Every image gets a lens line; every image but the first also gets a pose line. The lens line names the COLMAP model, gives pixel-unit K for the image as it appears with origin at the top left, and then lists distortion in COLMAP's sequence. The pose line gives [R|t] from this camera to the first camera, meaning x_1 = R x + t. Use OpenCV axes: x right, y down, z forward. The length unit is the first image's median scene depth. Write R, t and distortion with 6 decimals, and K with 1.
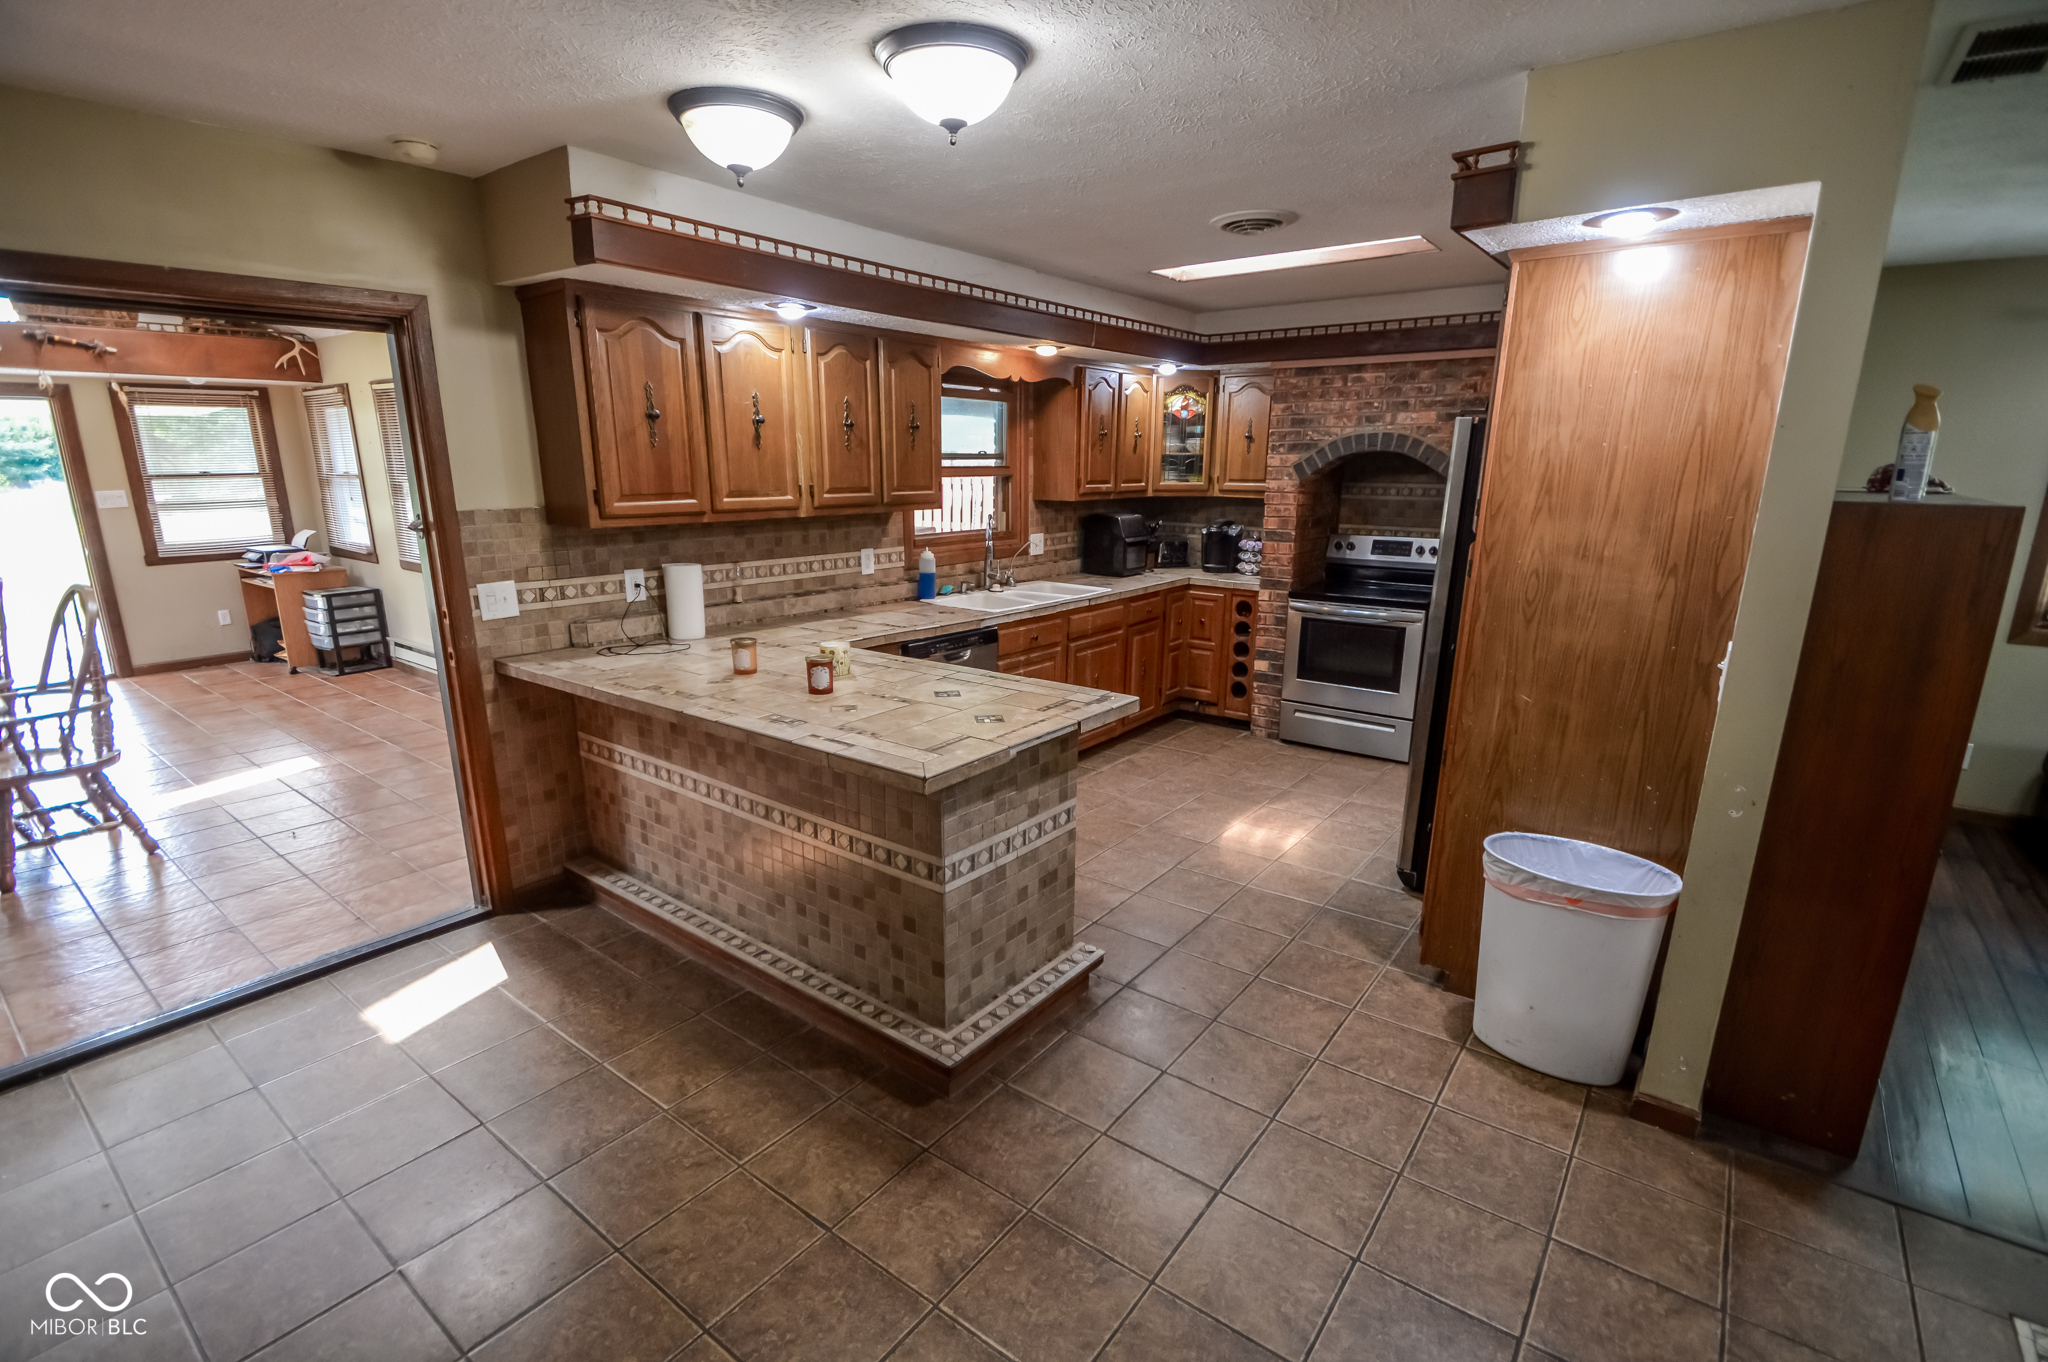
lens RADIAL K [[935.7, 0, 1010.6], [0, 935.7, 713.2], [0, 0, 1]] dist [0.001784, -0.010168]
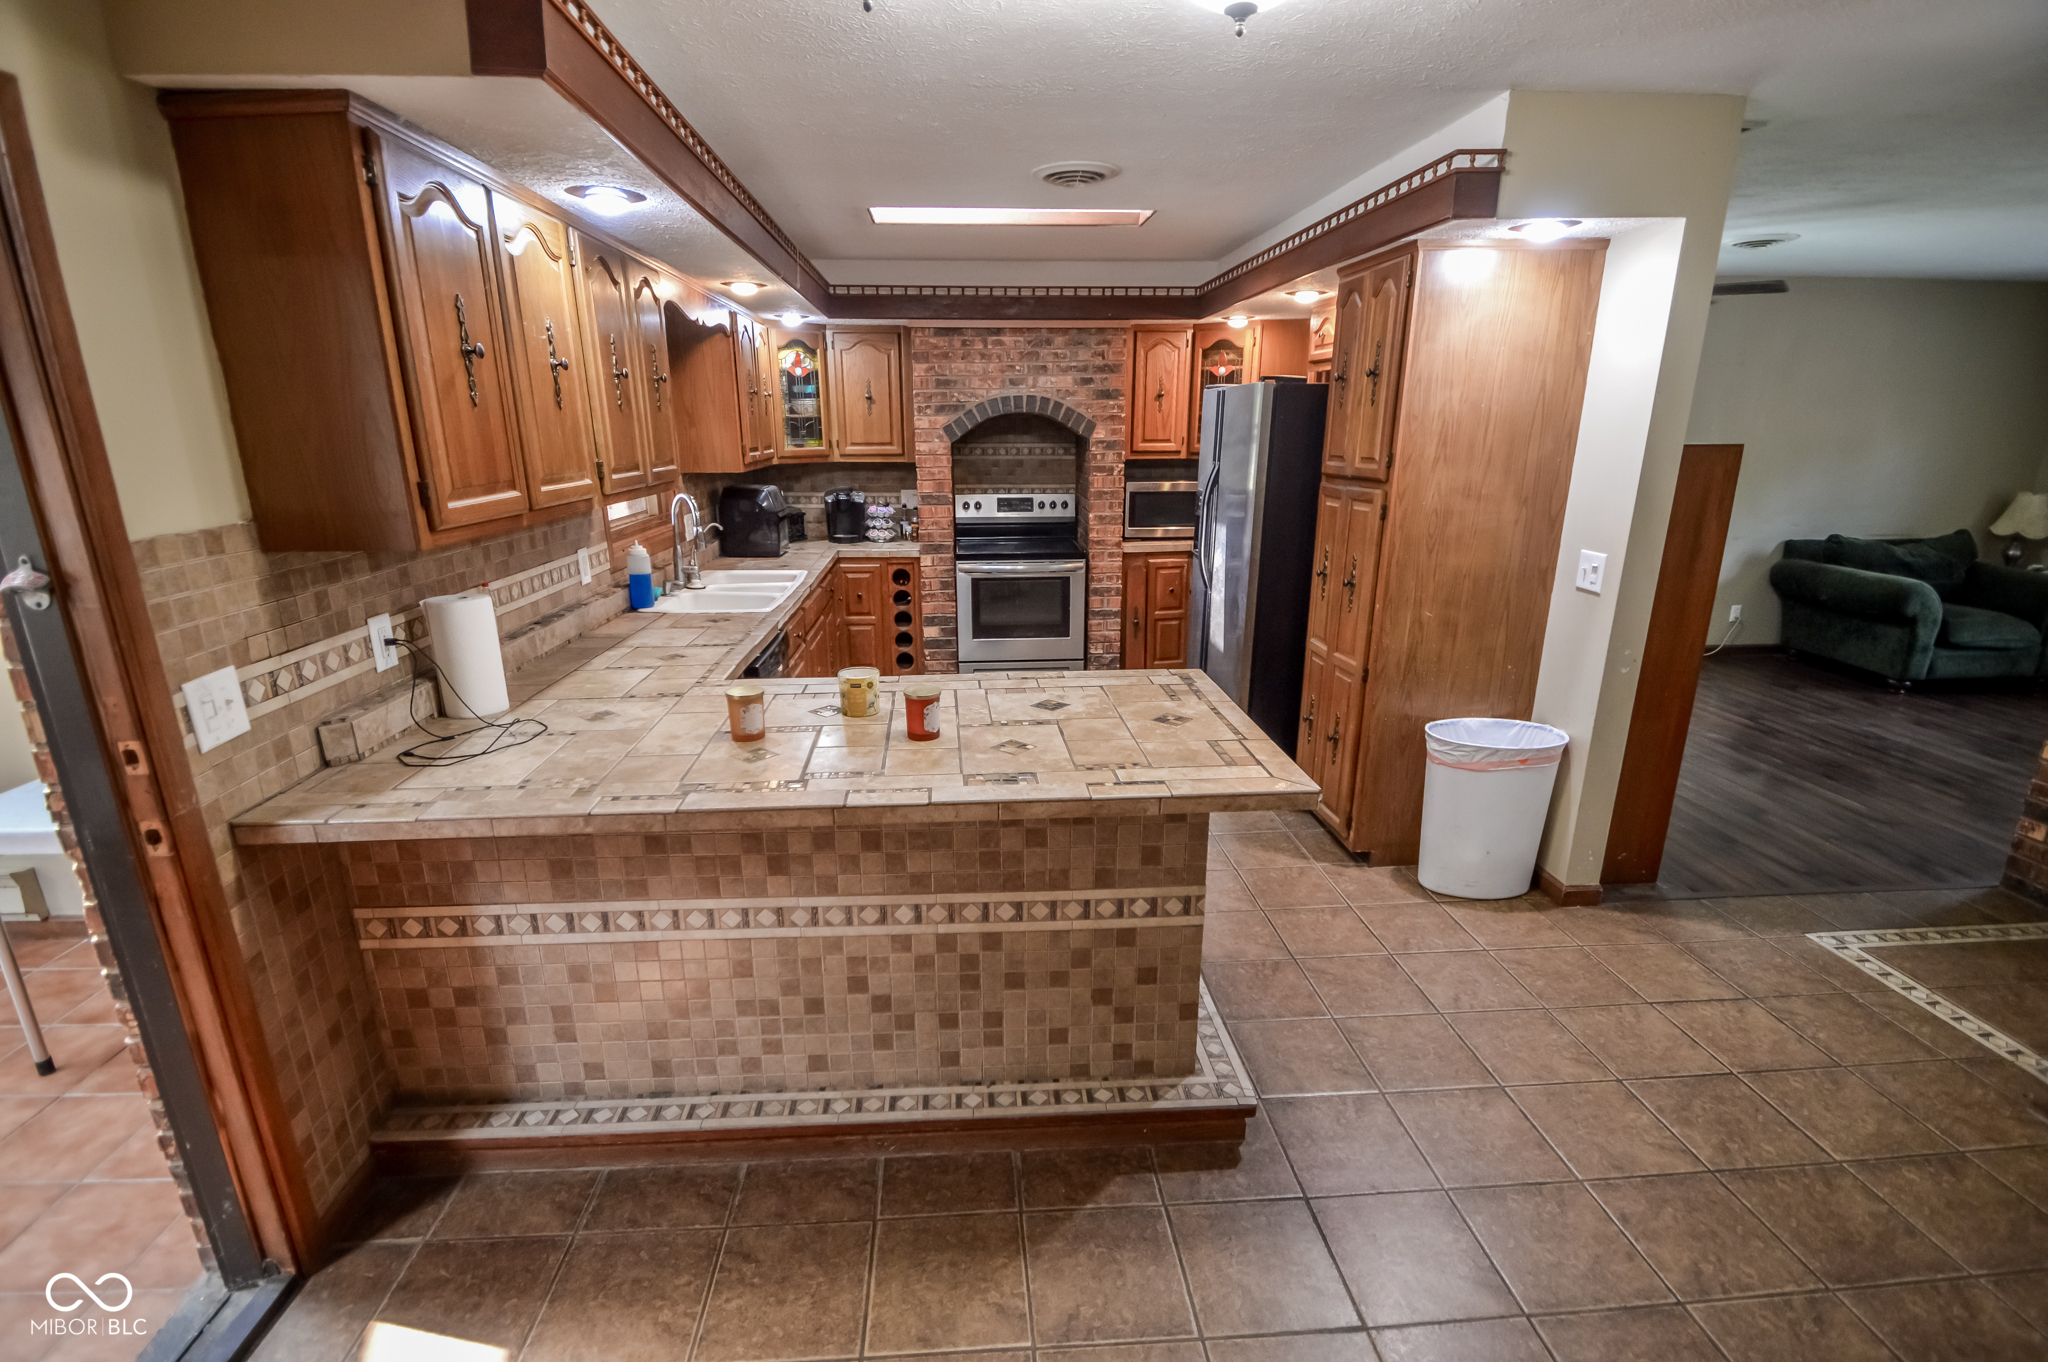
lens RADIAL K [[935.7, 0, 999.7], [0, 935.7, 715.0], [0, 0, 1]] dist [0.001784, -0.010168]
pose [[0.751585, -0.203883, 0.627338, -0.546393], [0.180188, 0.978321, 0.102077, -0.091825], [-0.634549, 0.036320, 0.772028, 0.332995]]
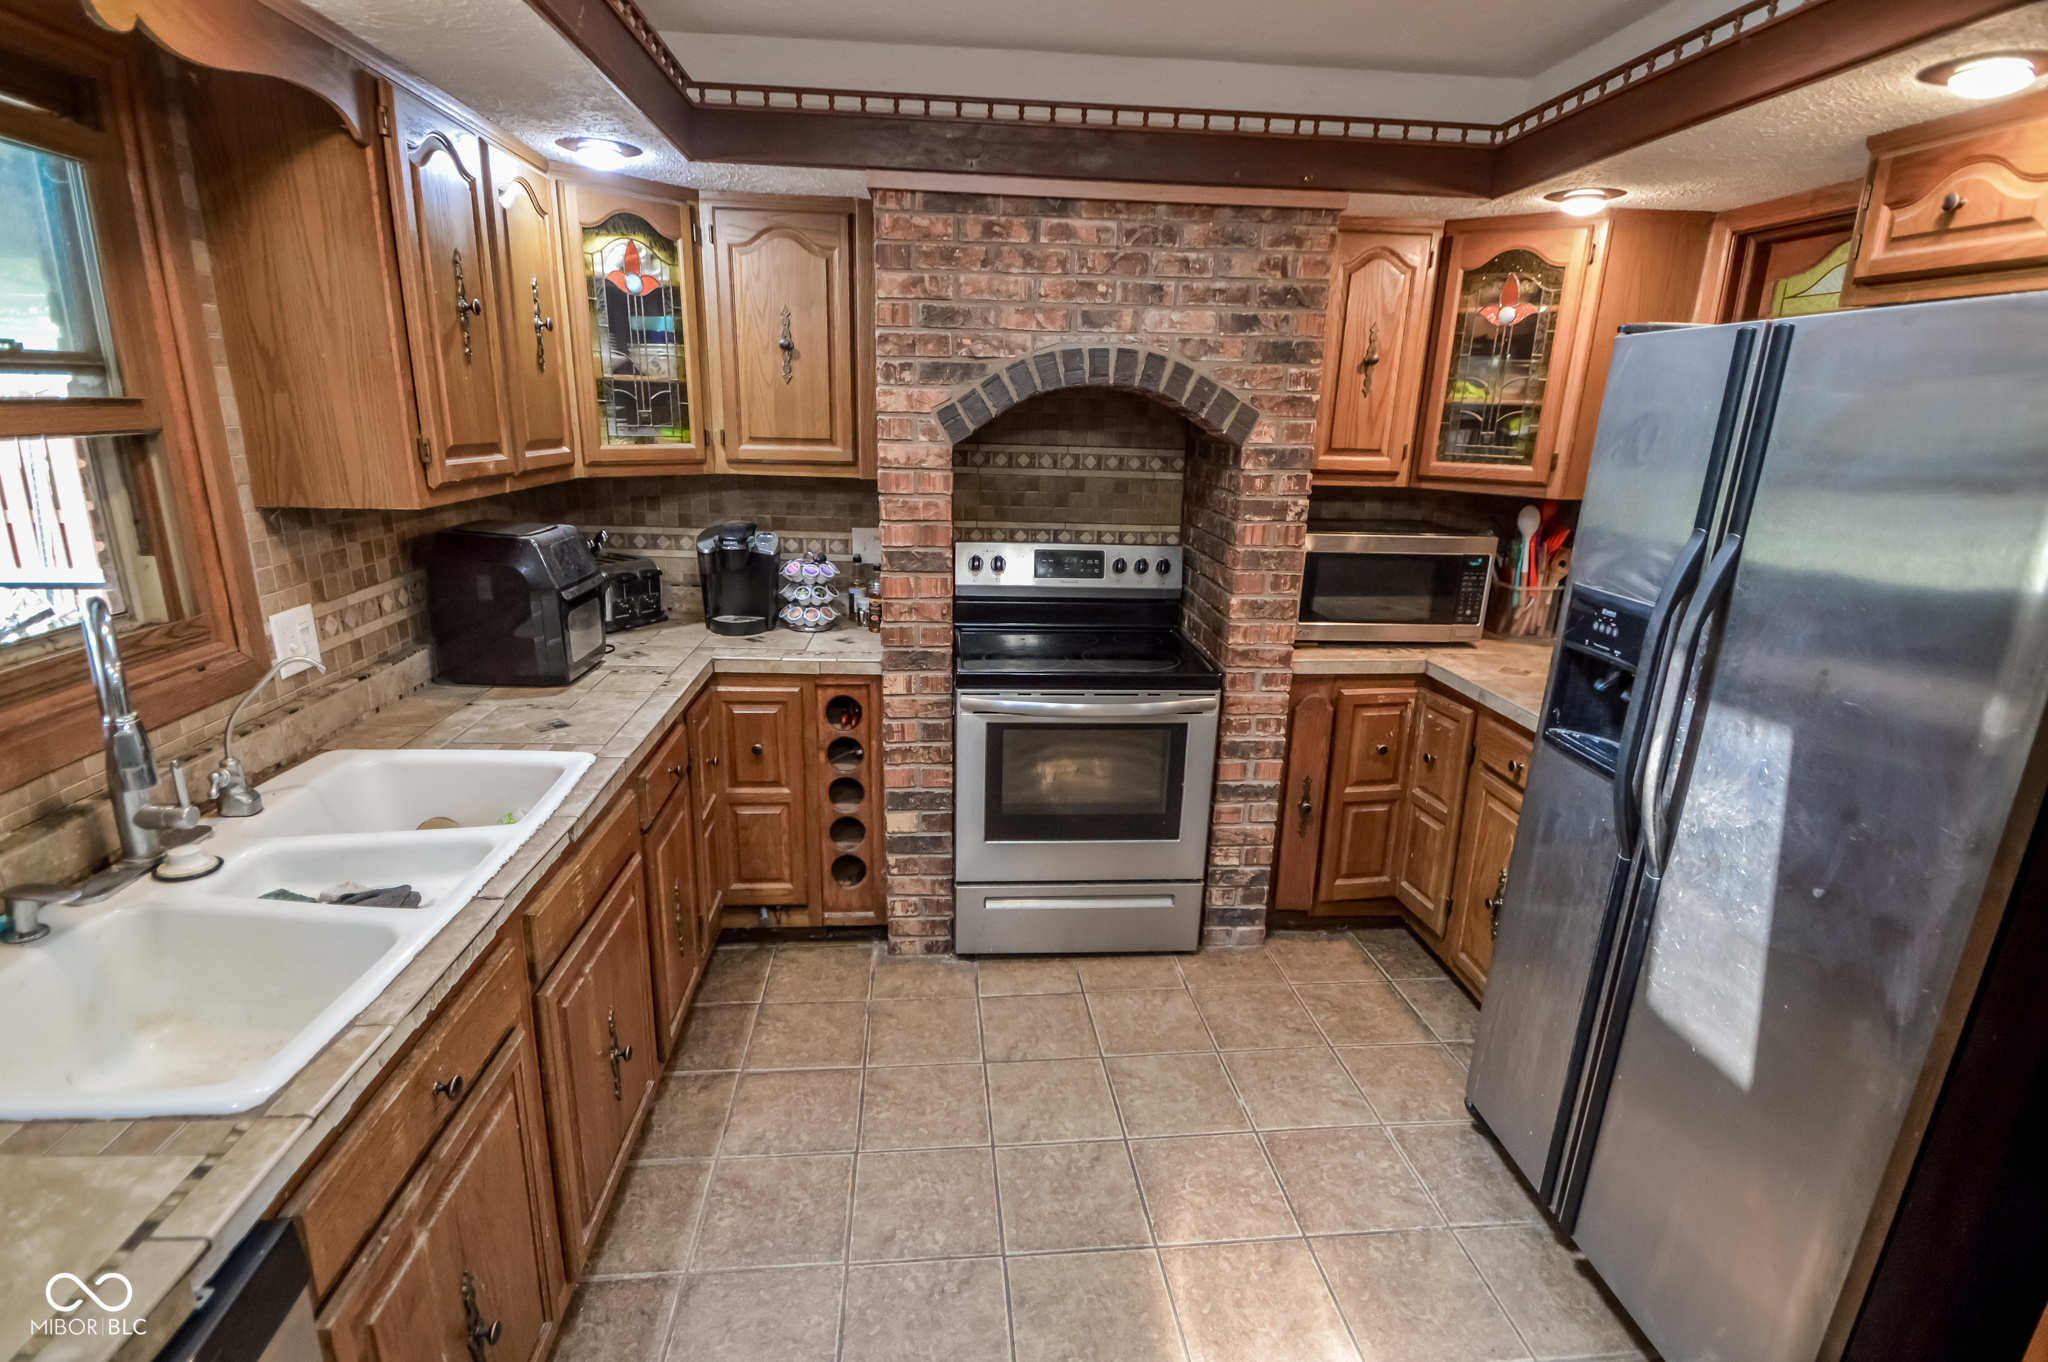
lens RADIAL K [[982.8, 0, 1012.7], [0, 982.8, 714.8], [0, 0, 1]] dist [-0.003489, -0.008762]
pose [[0.746551, -0.181728, 0.640029, -0.015597], [0.150672, 0.983161, 0.103406, -0.260565], [-0.648043, 0.019237, 0.761361, 0.980545]]
